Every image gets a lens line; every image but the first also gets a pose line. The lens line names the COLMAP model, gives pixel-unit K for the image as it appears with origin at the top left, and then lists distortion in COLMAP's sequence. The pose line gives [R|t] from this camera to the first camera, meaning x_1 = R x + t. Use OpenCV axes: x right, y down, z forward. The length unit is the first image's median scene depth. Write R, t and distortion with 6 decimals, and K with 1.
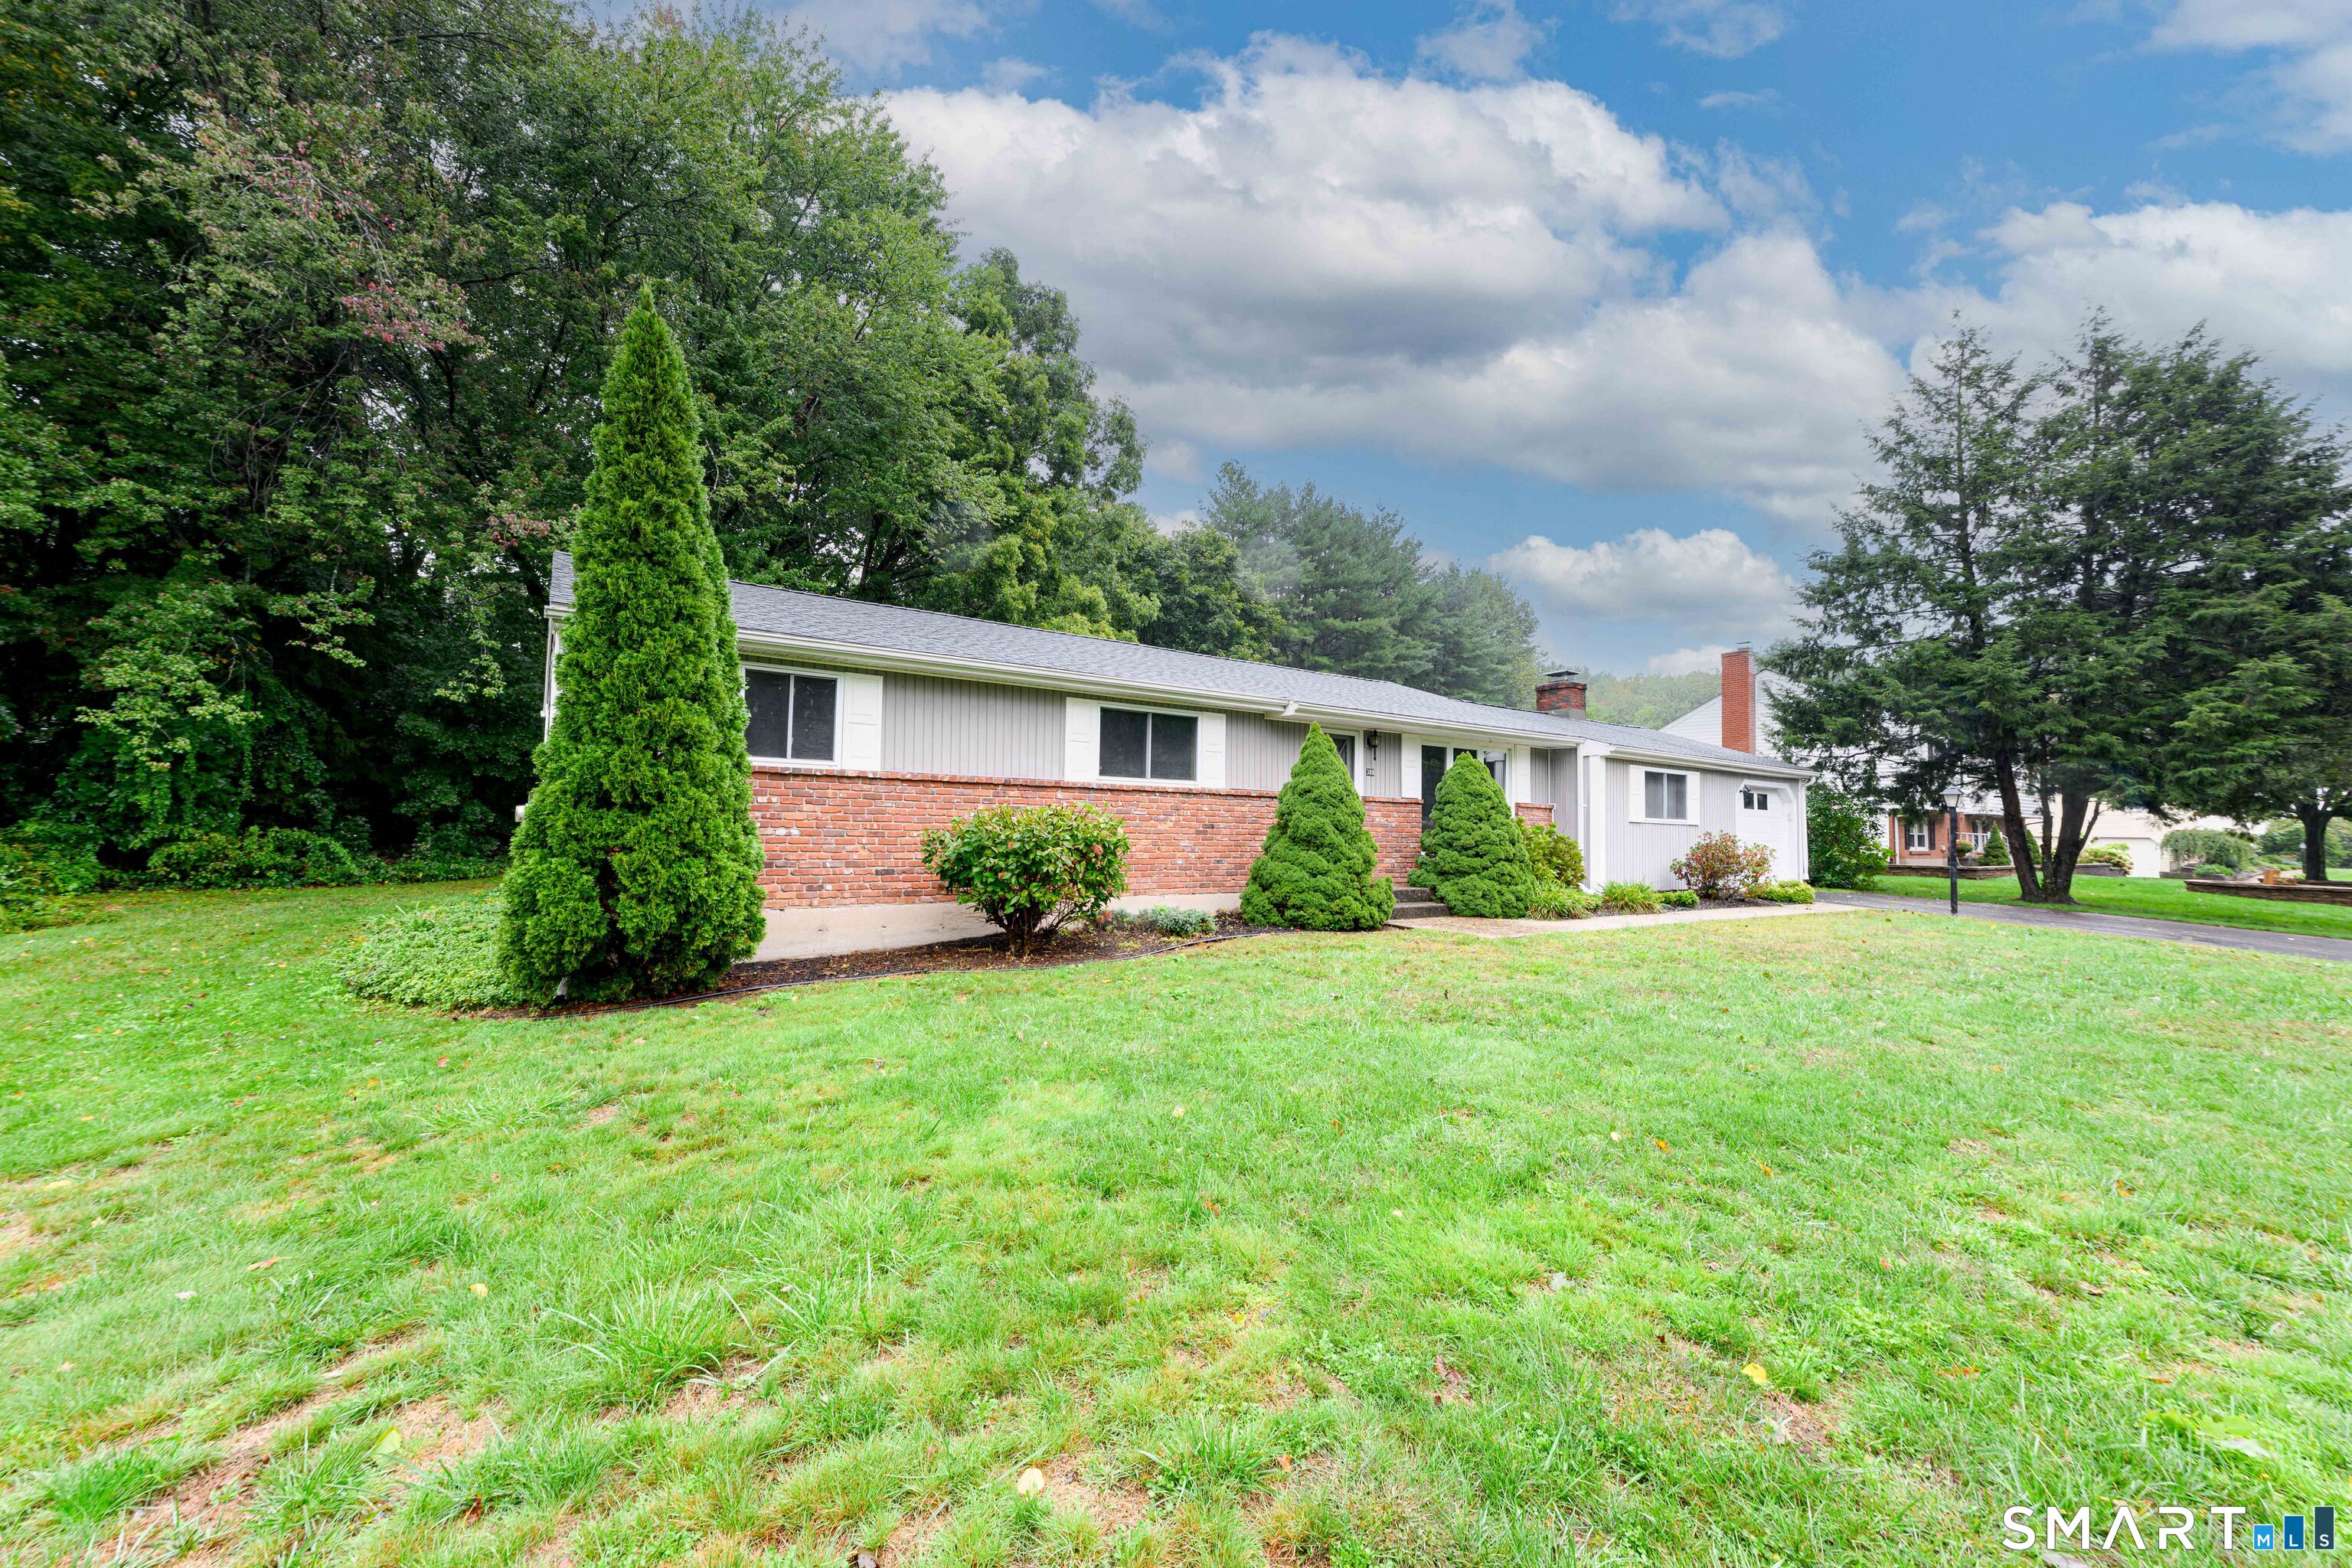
lens RADIAL K [[904.4, 0, 1173.2], [0, 904.4, 798.2], [0, 0, 1]] dist [0.023248, -0.000206]
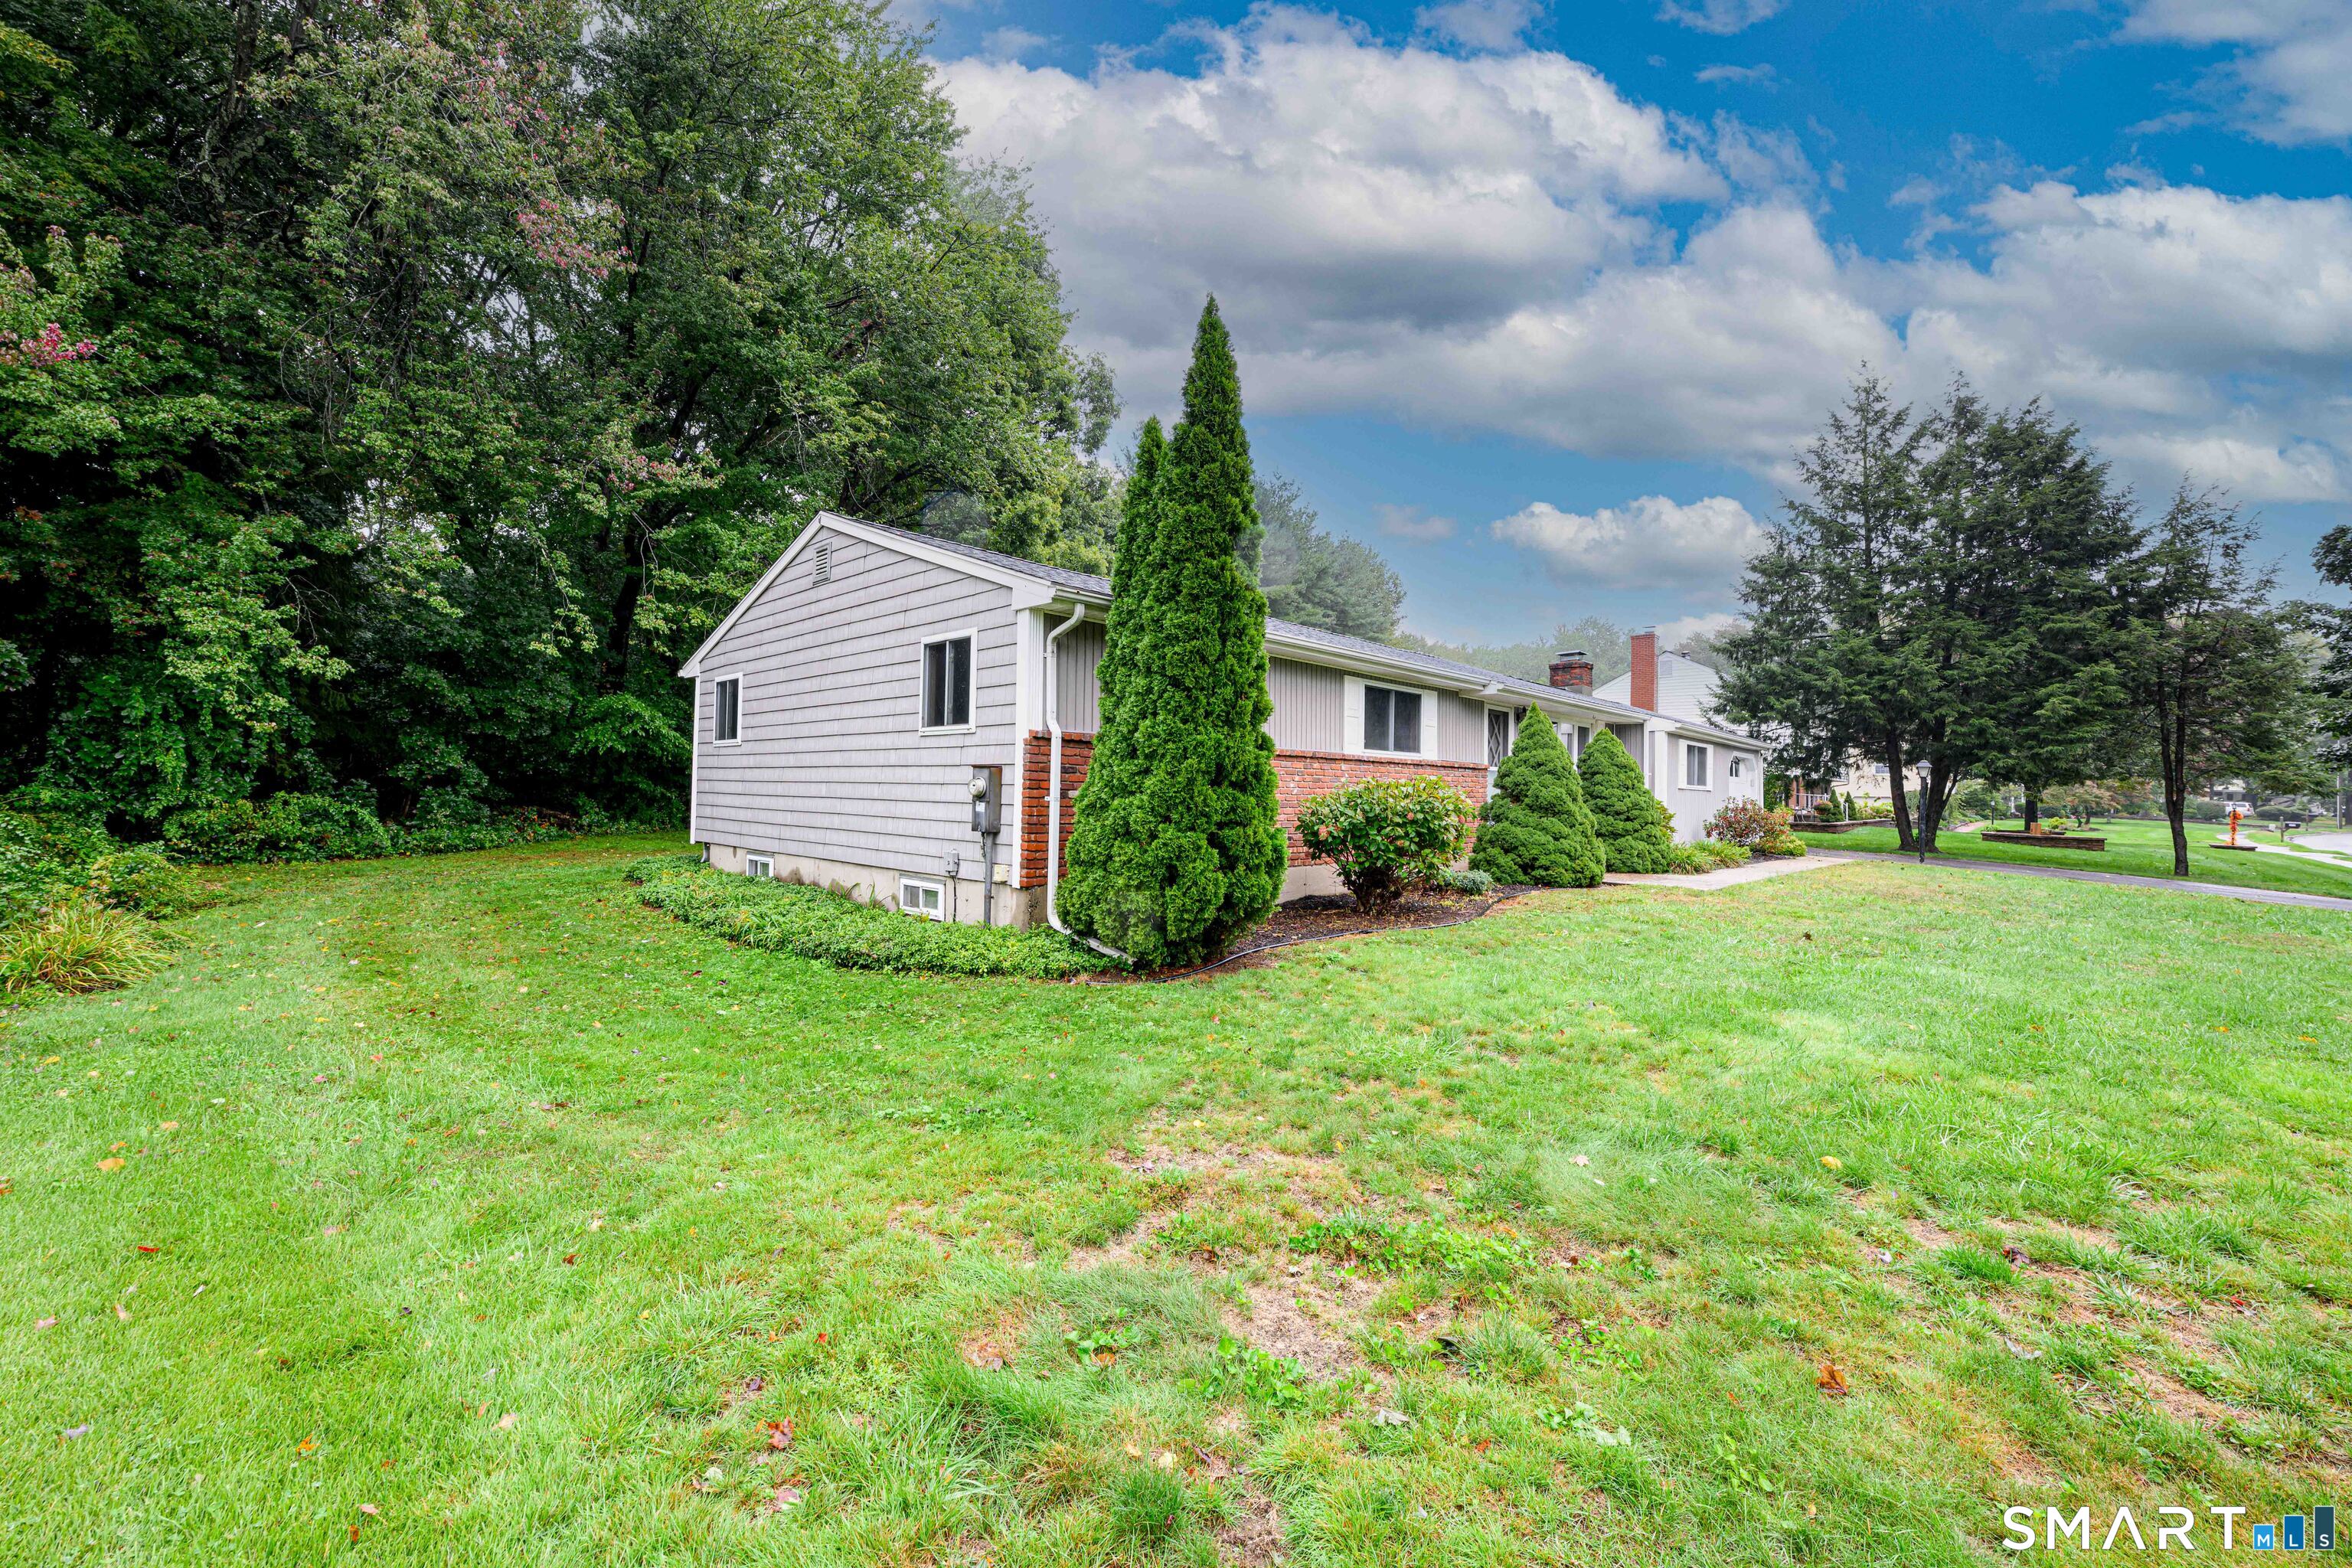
lens RADIAL K [[922.6, 0, 1176.0], [0, 922.6, 784.0], [0, 0, 1]] dist [-0.002018, 0.000006]
pose [[0.981372, 0.001376, 0.192110, -0.340386], [-0.006901, 0.999582, 0.028092, -0.008093], [-0.191991, -0.028895, 0.980971, -0.024414]]
